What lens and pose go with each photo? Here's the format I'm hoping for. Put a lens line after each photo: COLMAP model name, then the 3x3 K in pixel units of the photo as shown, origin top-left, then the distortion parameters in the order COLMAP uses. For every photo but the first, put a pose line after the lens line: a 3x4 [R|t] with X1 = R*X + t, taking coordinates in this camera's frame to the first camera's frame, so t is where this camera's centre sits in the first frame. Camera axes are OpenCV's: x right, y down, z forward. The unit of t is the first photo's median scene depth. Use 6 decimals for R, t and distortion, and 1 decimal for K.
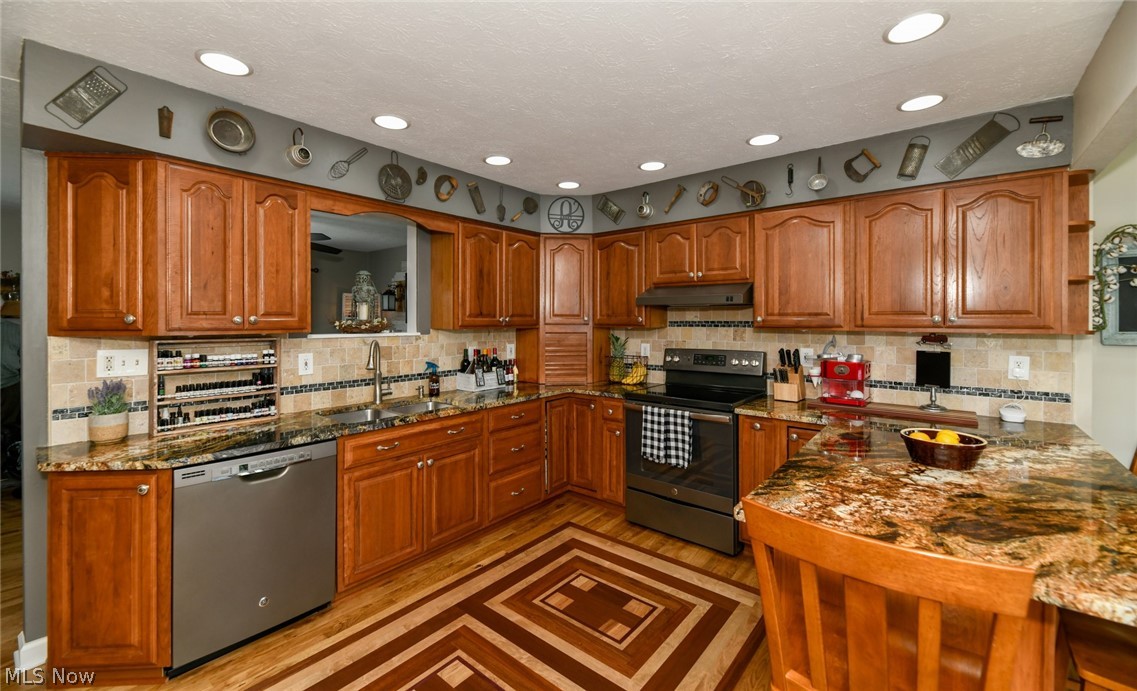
lens RADIAL K [[457.0, 0, 570.3], [0, 457.0, 317.7], [0, 0, 1]] dist [-0.011001, -0.000101]
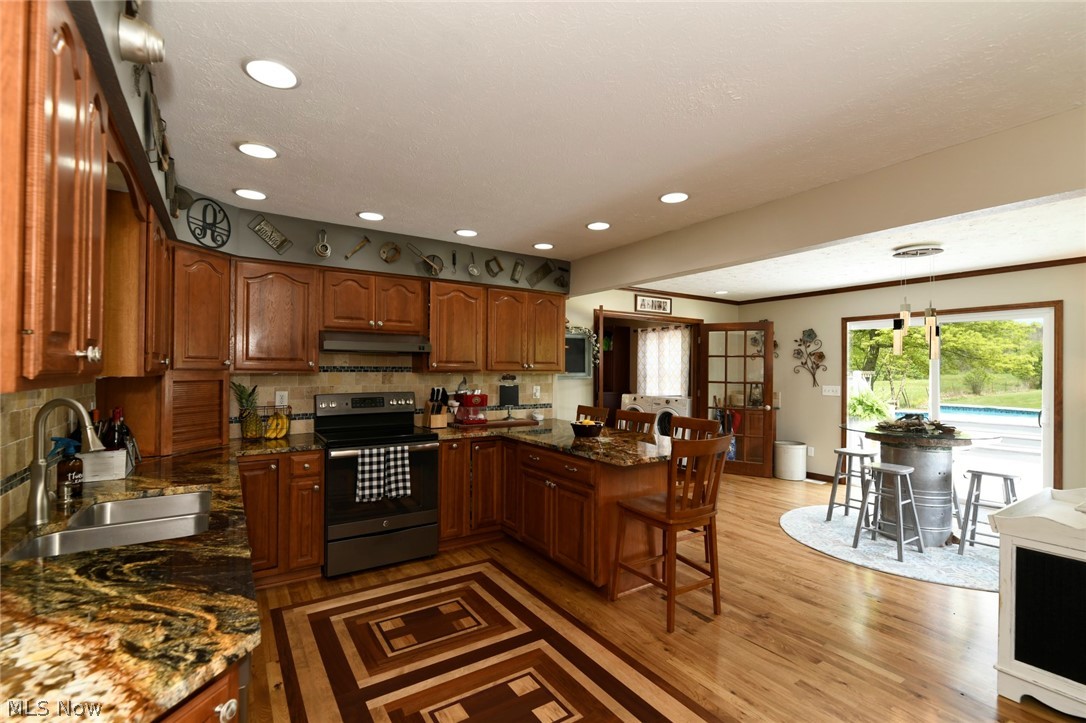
lens RADIAL K [[485.5, 0, 543.0], [0, 485.5, 361.5], [0, 0, 1]] dist [-0.000318, -0.000329]
pose [[0.291915, 0.015537, 0.956318, -0.801415], [-0.011387, 0.999854, -0.012769, 0.007017], [-0.956376, -0.007162, 0.292050, 0.321451]]
